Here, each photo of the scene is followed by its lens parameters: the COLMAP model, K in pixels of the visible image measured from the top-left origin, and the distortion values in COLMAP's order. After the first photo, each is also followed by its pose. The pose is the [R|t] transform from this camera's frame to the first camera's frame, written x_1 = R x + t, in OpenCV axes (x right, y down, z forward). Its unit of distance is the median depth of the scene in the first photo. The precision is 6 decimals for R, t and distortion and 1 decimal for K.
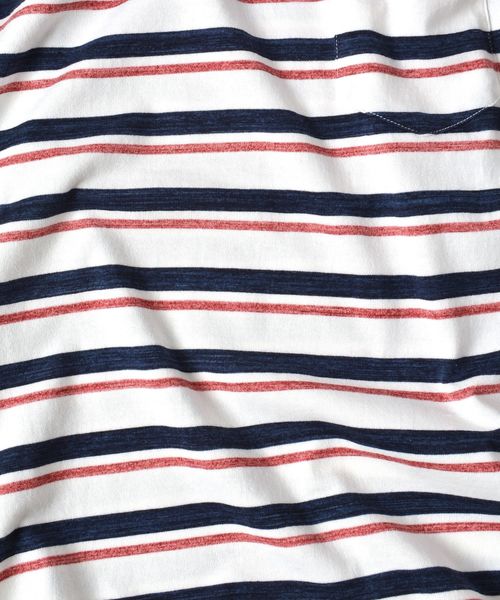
lens RADIAL K [[1075.6, 0, 250.0], [0, 1075.6, 300.0], [0, 0, 1]] dist [-0.058591, 0.022723]
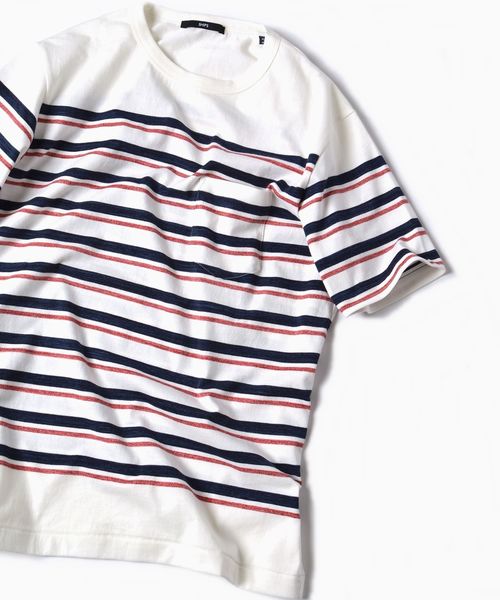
lens RADIAL K [[1075.6, 0, 250.0], [0, 1075.6, 300.0], [0, 0, 1]] dist [-0.058591, 0.022723]
pose [[0.969763, 0.243965, -0.006340, 0.247332], [-0.241816, 0.957067, -0.159838, 0.225319], [-0.032927, 0.156539, 0.987123, -1.172328]]
